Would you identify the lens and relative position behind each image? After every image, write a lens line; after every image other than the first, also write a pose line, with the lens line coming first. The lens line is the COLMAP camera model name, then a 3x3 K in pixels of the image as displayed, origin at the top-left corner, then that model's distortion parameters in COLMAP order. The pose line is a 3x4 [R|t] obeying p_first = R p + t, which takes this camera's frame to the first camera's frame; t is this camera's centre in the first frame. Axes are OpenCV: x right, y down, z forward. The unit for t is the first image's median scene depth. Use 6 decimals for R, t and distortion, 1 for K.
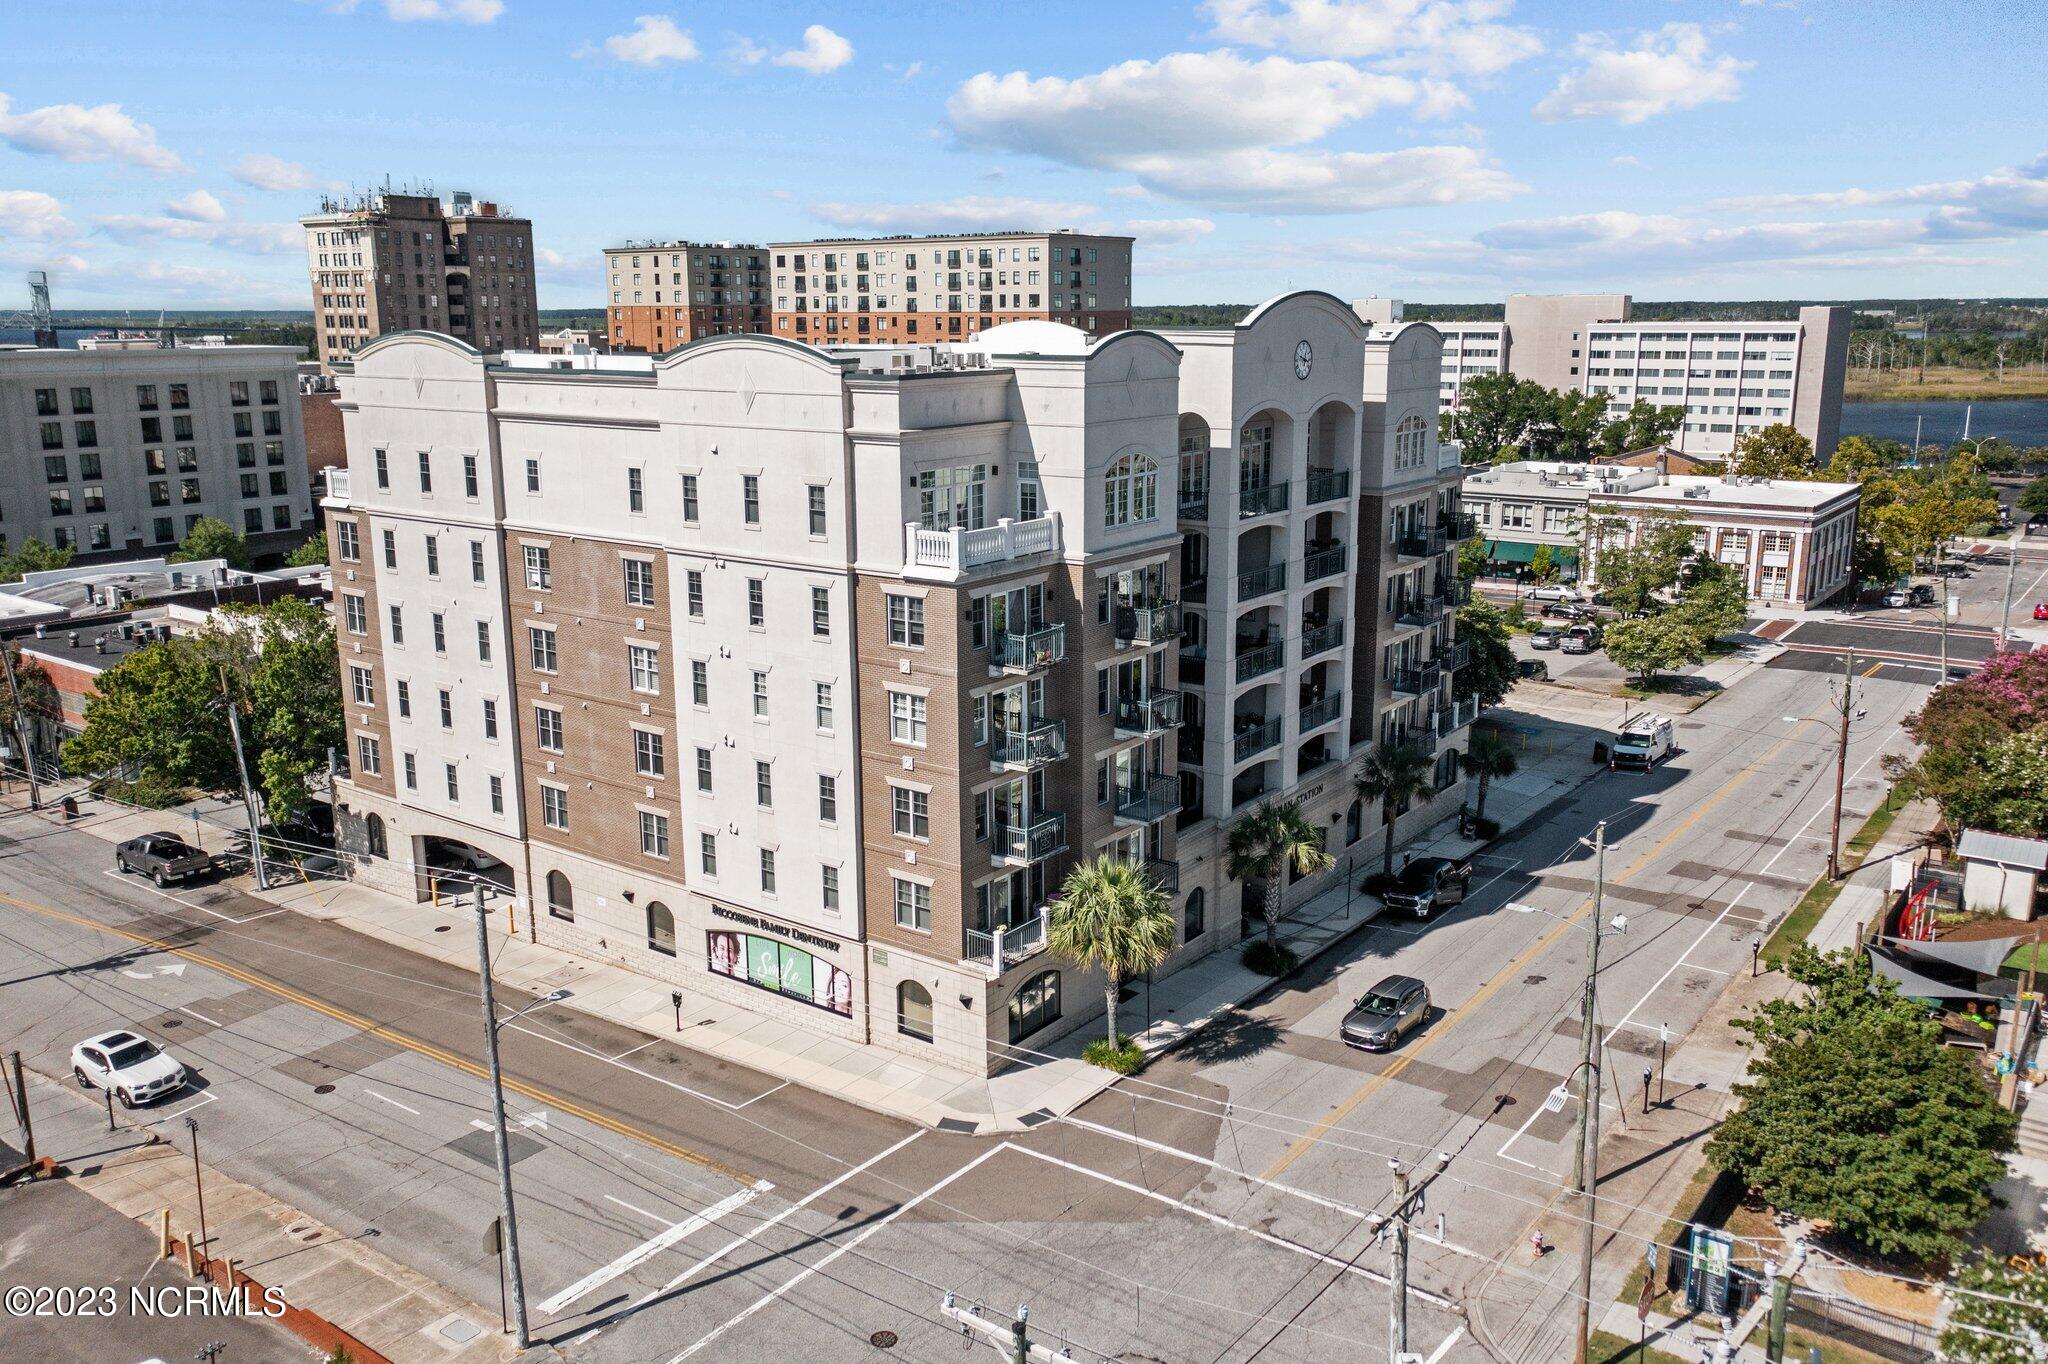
lens RADIAL K [[1658.0, 0, 1030.6], [0, 1658.0, 680.6], [0, 0, 1]] dist [-0.003956, 0.009595]
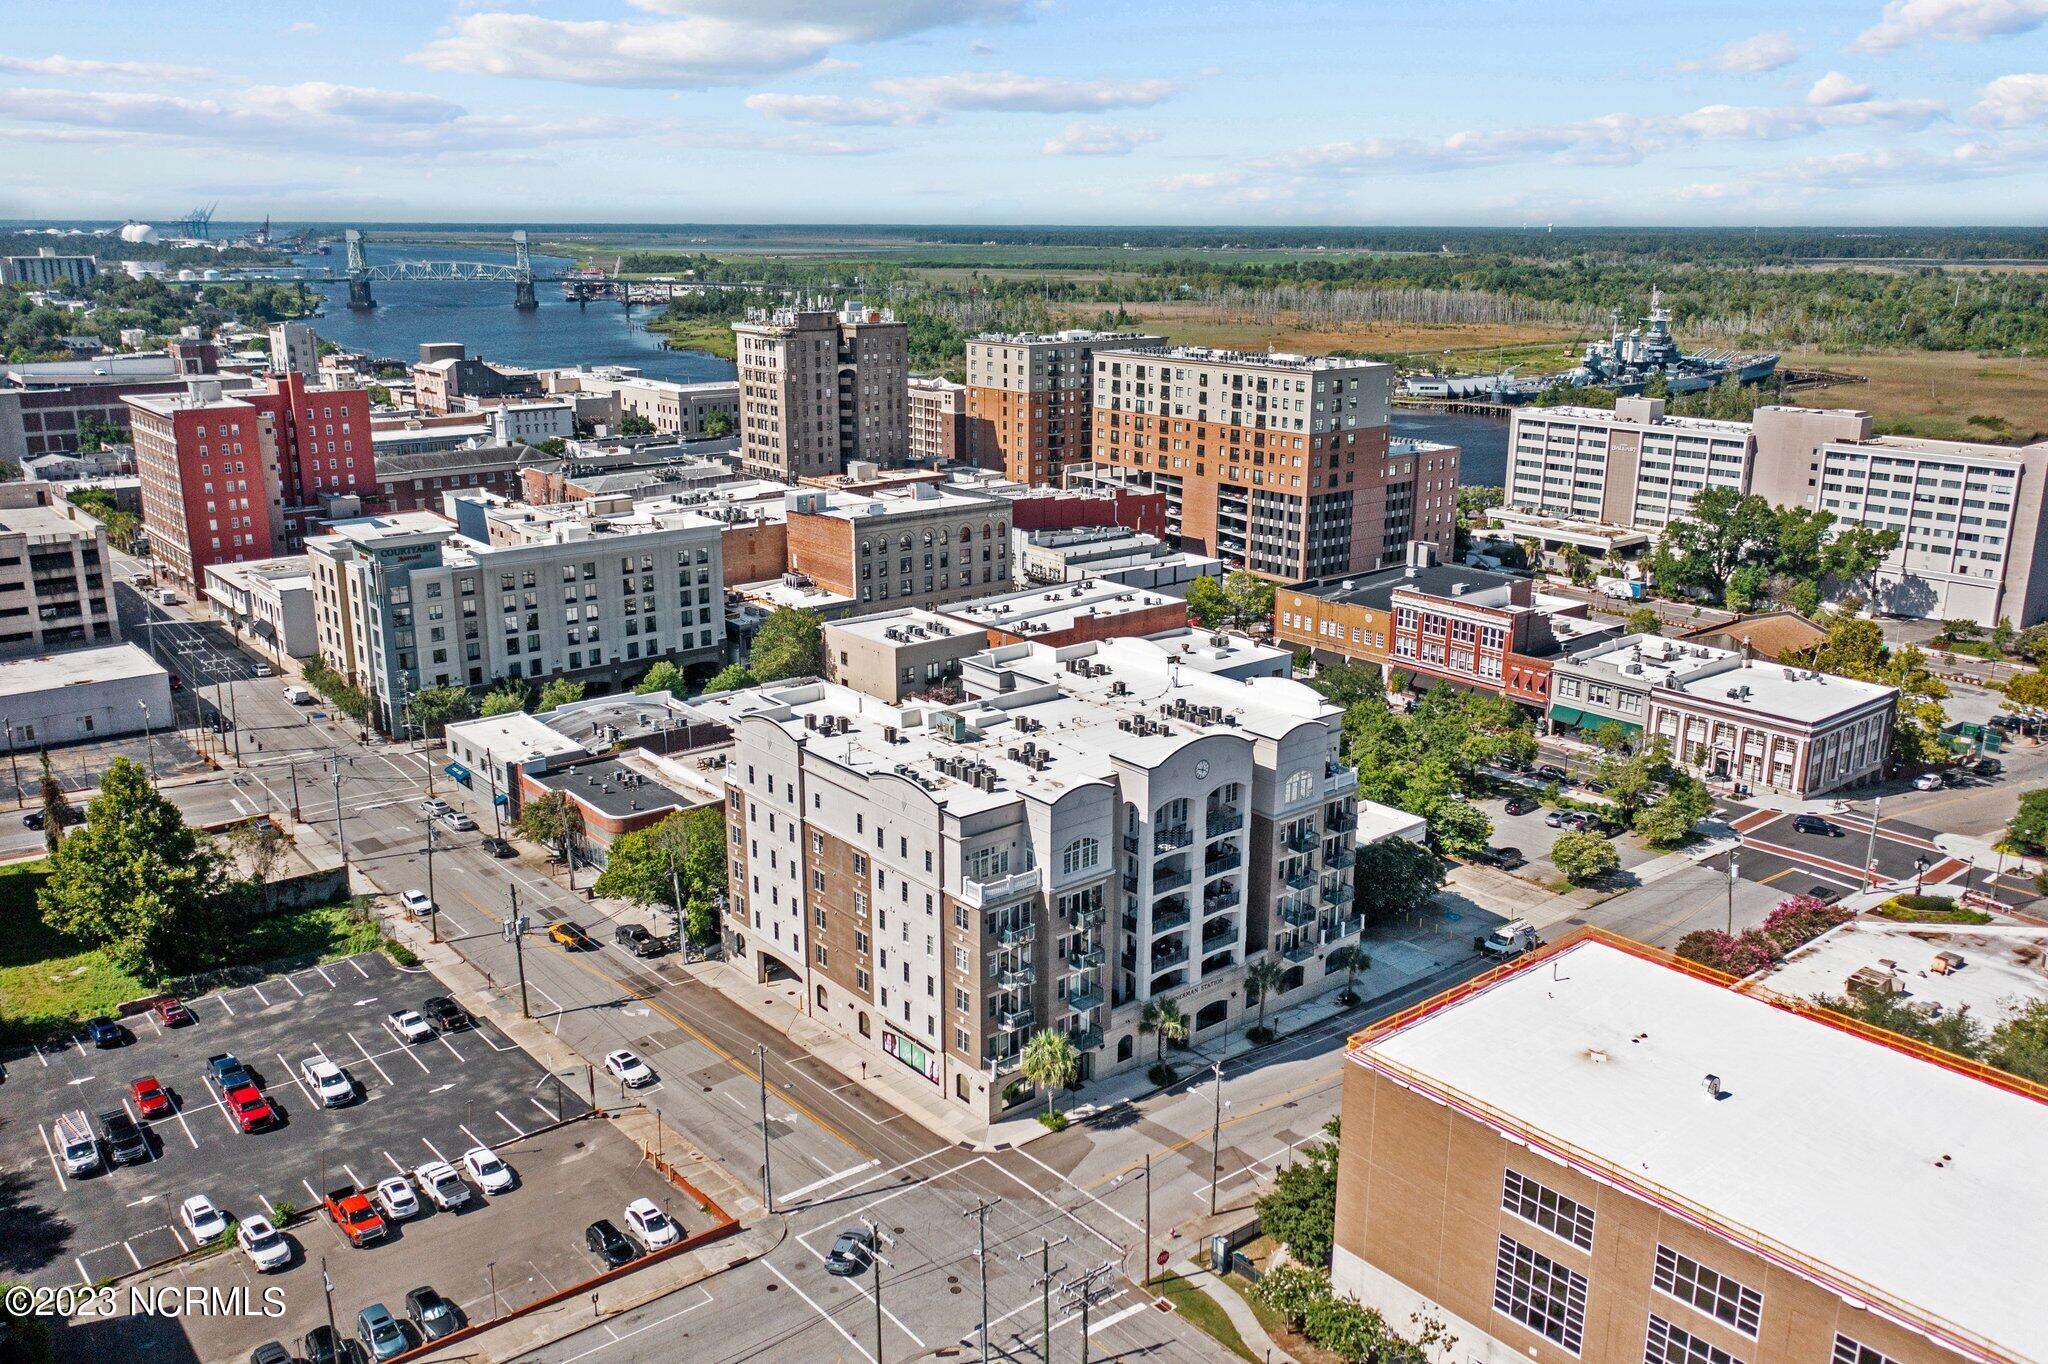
lens RADIAL K [[1672.7, 0, 1019.2], [0, 1672.7, 683.5], [0, 0, 1]] dist [0.003403, -0.003521]
pose [[0.970260, 0.072989, -0.230799, 0.345513], [-0.062056, 0.996595, 0.054292, -0.333018], [0.233976, -0.038355, 0.971486, -0.801838]]
